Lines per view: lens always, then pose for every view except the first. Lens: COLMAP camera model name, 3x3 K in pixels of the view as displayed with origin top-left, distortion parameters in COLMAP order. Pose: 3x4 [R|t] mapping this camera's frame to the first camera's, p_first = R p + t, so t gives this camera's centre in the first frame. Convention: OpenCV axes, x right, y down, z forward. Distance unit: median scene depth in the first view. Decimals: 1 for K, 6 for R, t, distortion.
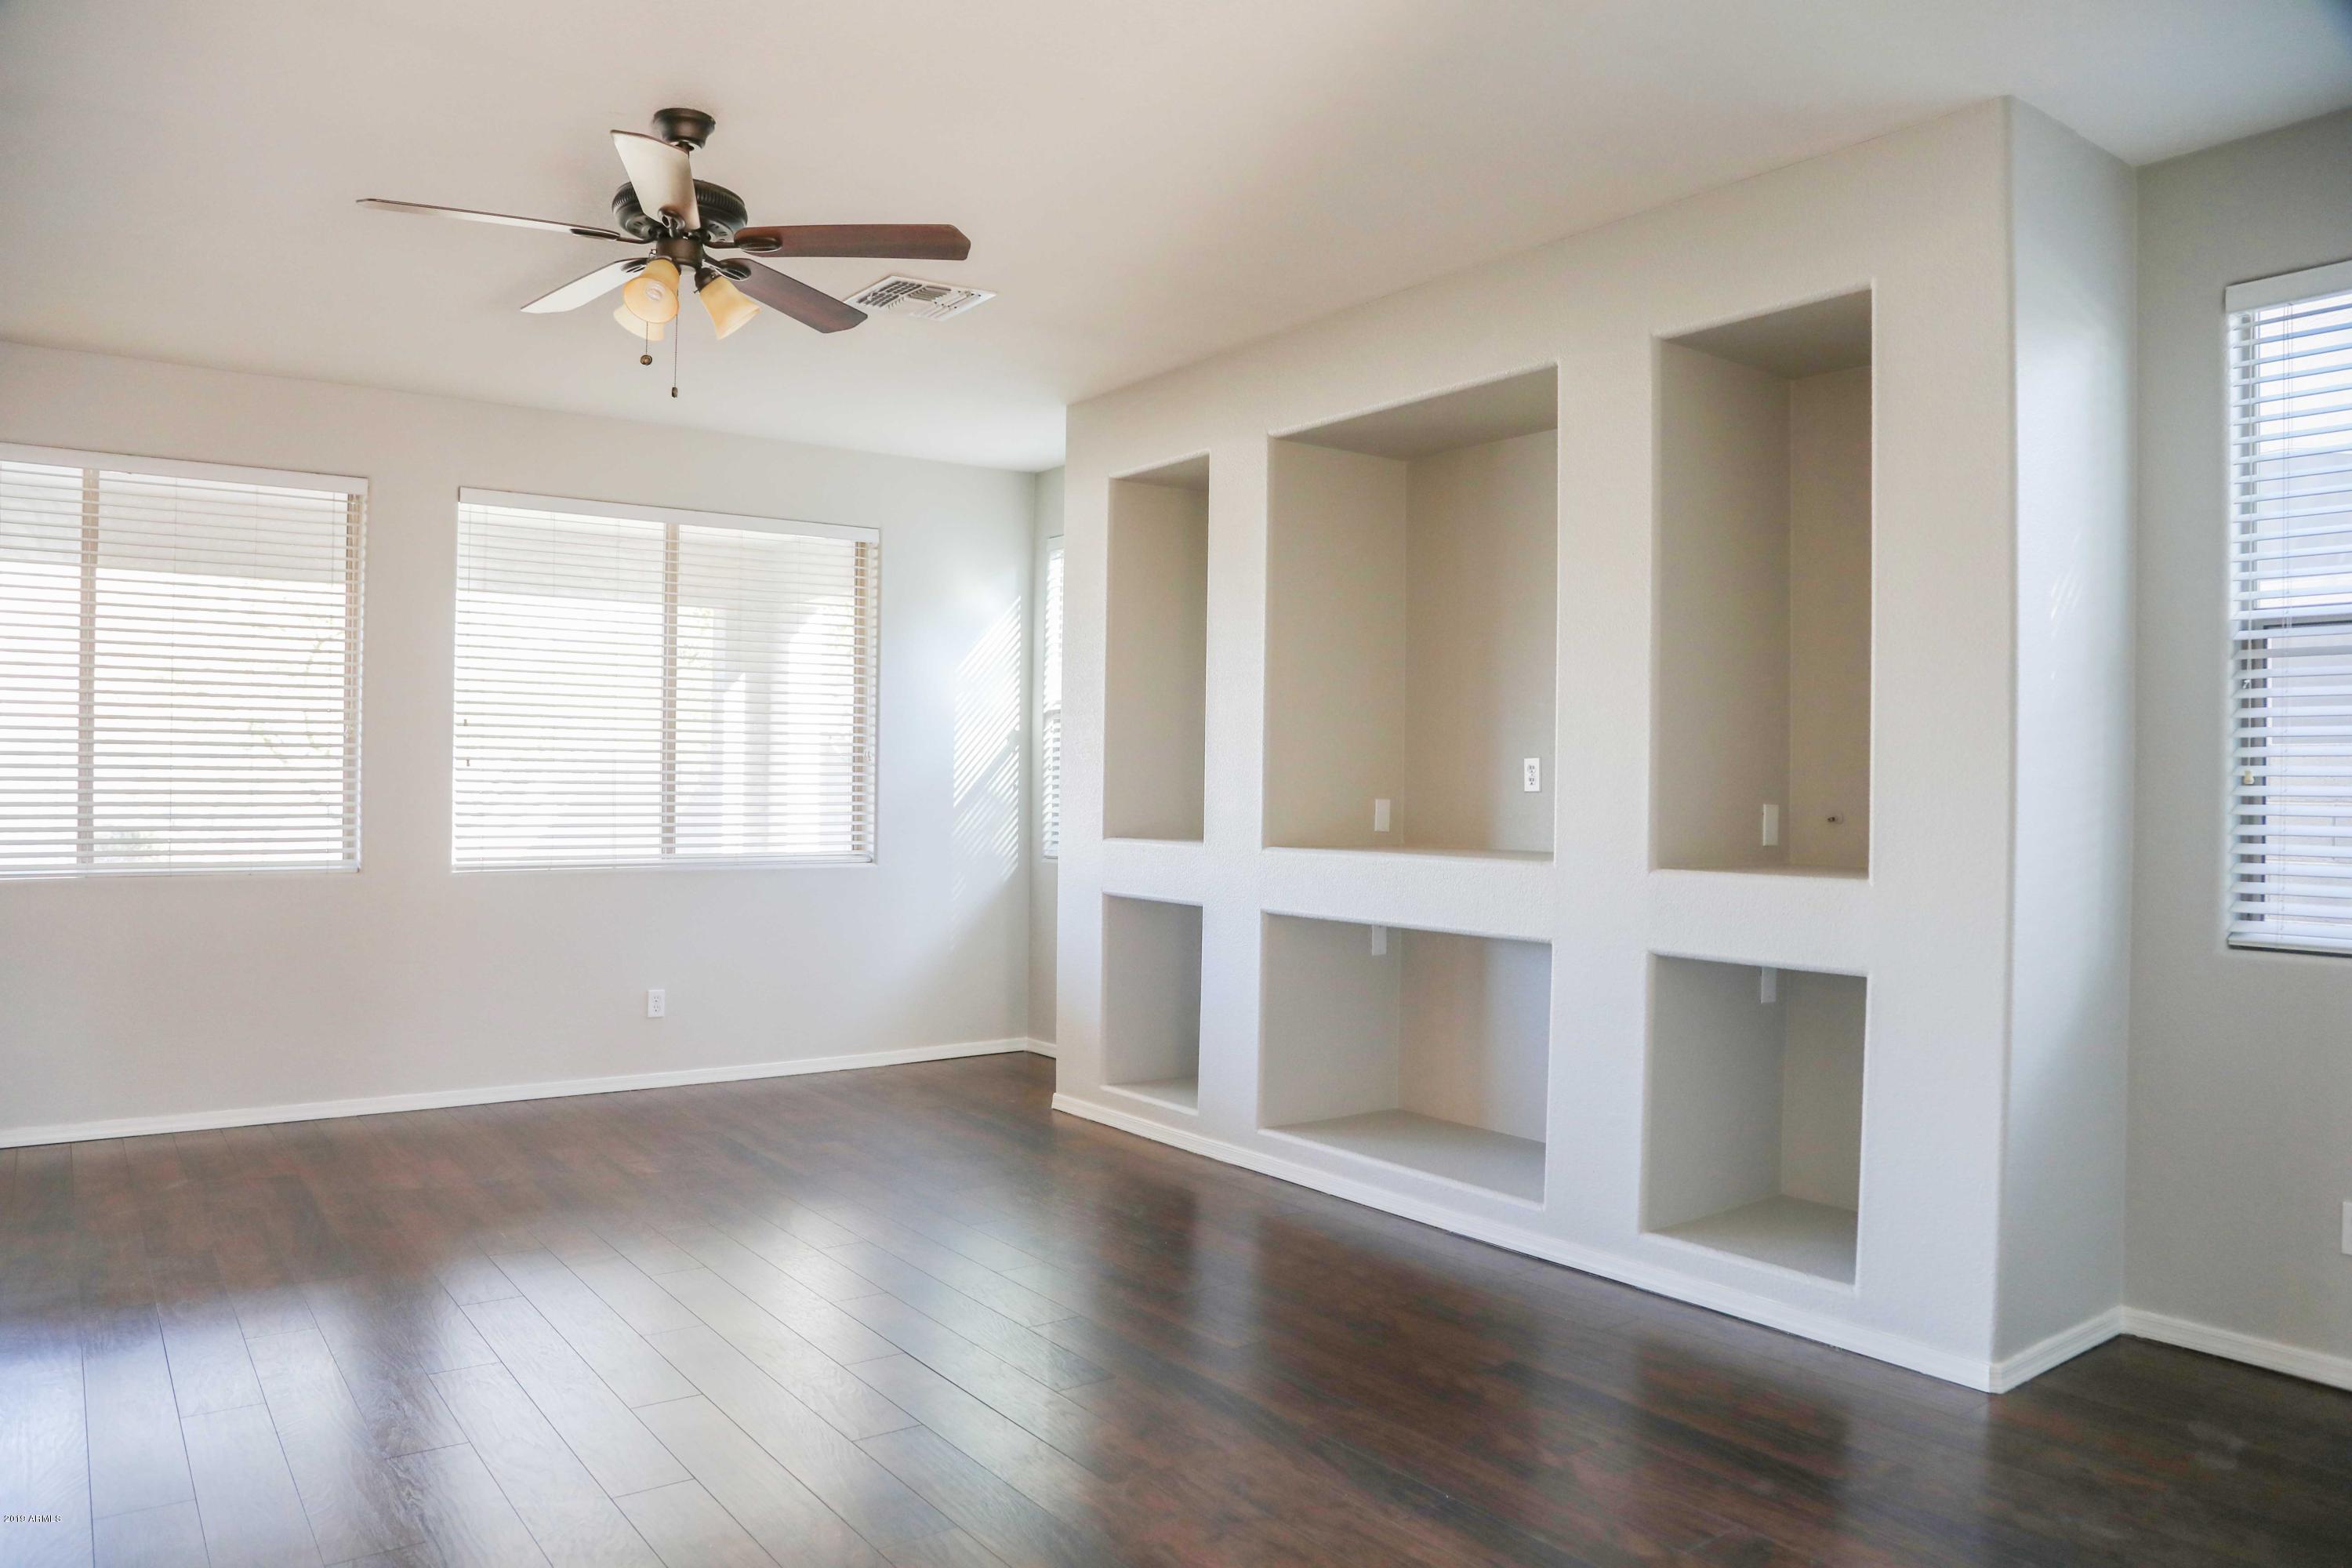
lens RADIAL K [[1595.2, 0, 1176.0], [0, 1595.2, 784.0], [0, 0, 1]] dist [-0.076942, -0.000644]
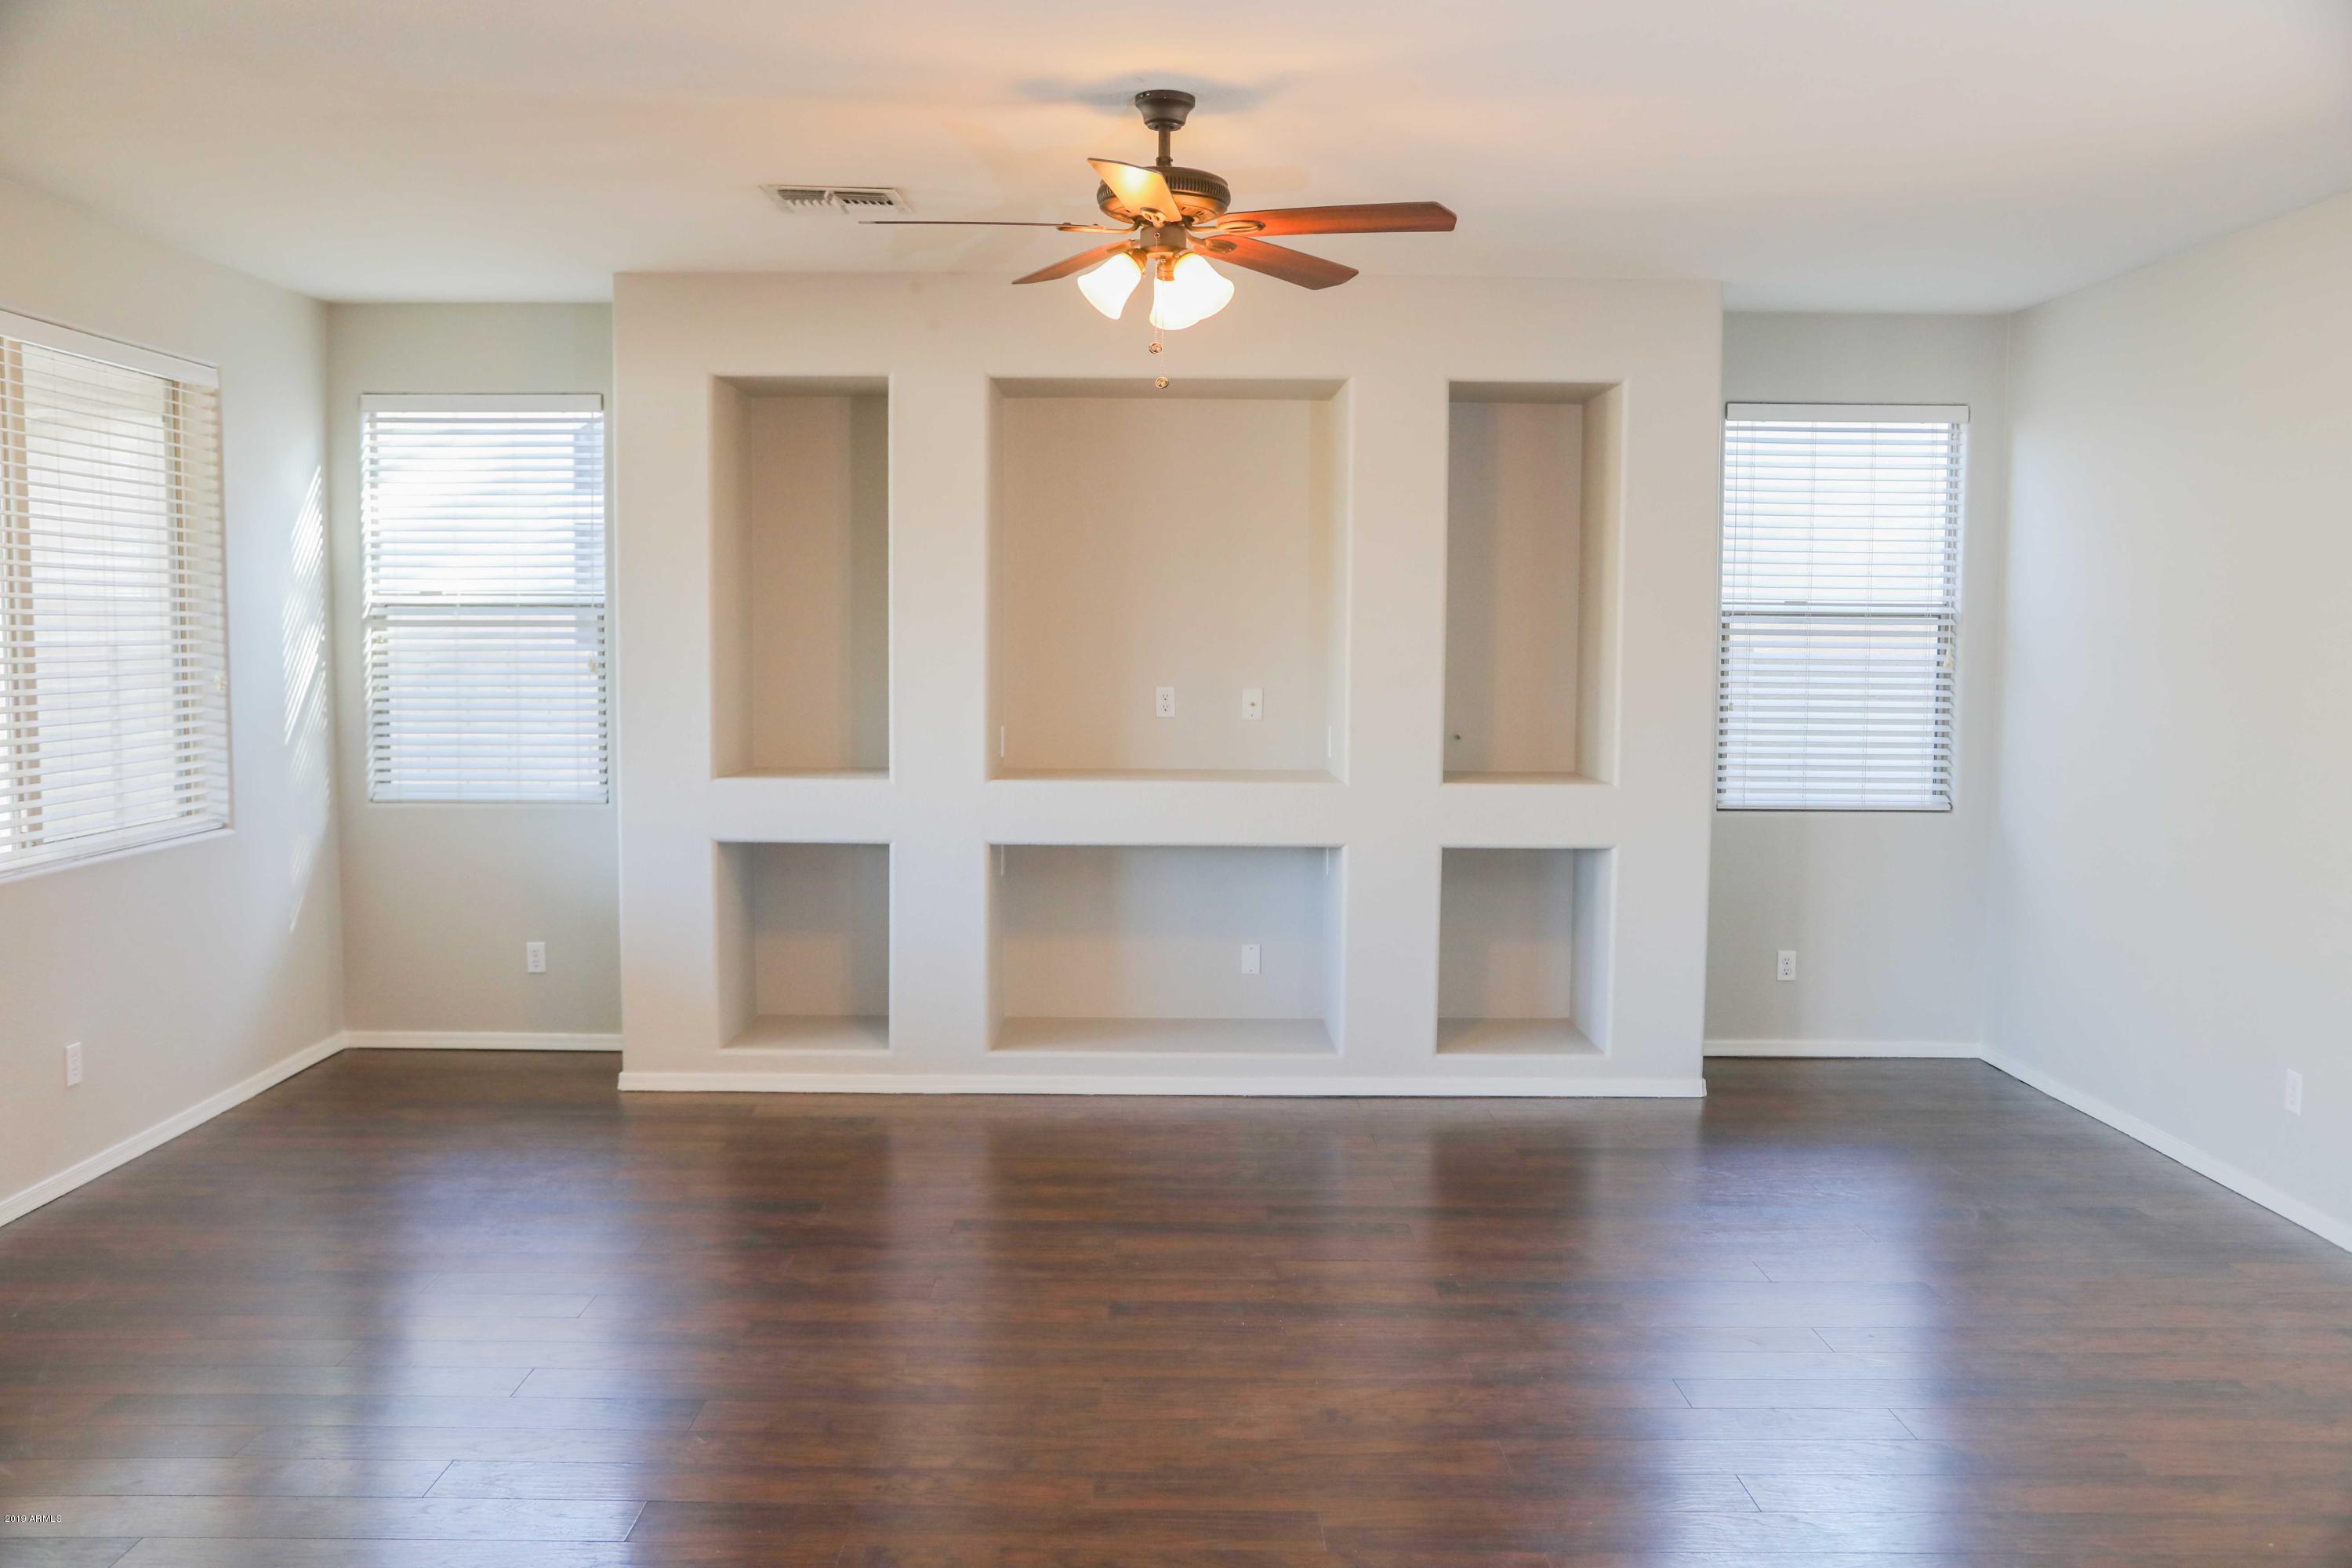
lens RADIAL K [[1896.6, 0, 1176.0], [0, 1896.6, 784.0], [0, 0, 1]] dist [-0.034413, -0.001156]
pose [[0.588292, -0.074004, 0.805255, -0.834786], [-0.004137, 0.995515, 0.094512, -0.072289], [-0.808638, -0.058932, 0.585347, 0.181765]]
